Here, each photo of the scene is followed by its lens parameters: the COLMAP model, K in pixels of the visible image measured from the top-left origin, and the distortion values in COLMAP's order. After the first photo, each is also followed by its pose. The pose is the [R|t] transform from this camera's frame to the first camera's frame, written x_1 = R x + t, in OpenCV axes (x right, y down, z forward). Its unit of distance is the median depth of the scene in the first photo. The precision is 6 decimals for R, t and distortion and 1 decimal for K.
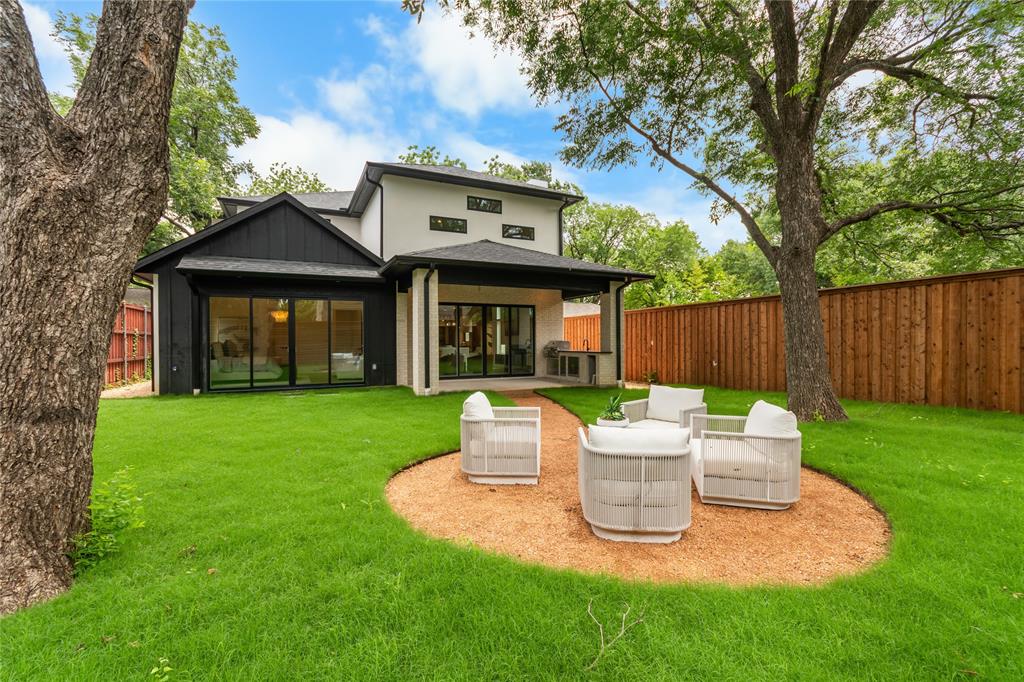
lens RADIAL K [[449.6, 0, 508.7], [0, 449.6, 342.6], [0, 0, 1]] dist [0.005312, 0.000067]
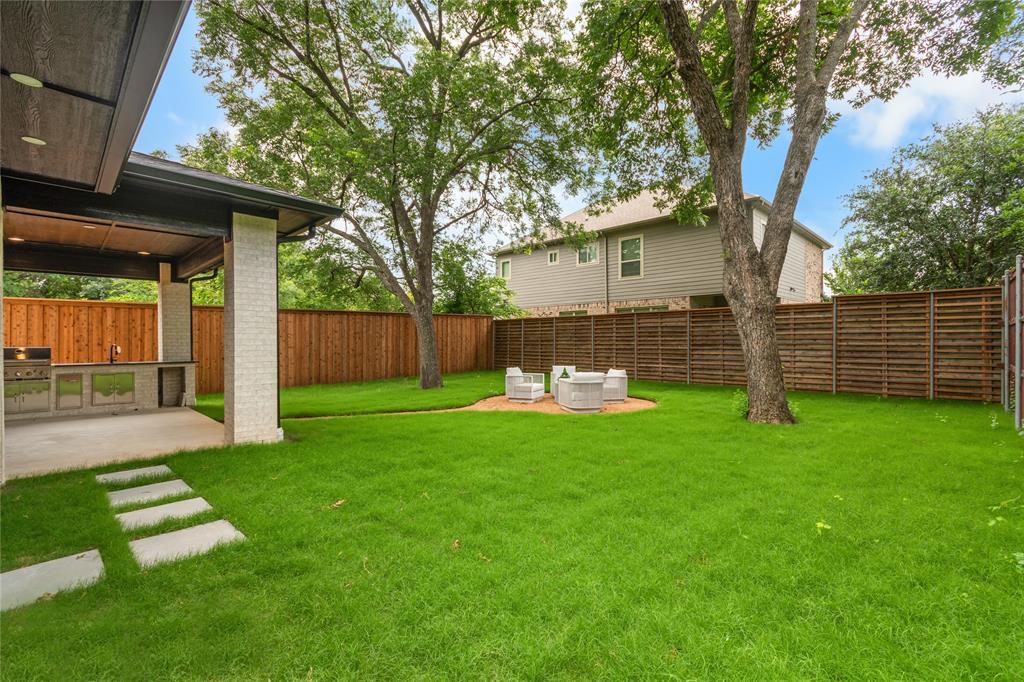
lens RADIAL K [[449.6, 0, 508.5], [0, 449.6, 342.0], [0, 0, 1]] dist [0.005312, 0.000067]
pose [[-0.342797, 0.005050, 0.939396, -0.748892], [0.006900, 0.999972, -0.002857, -0.005983], [-0.939384, 0.005503, -0.342823, 0.850305]]
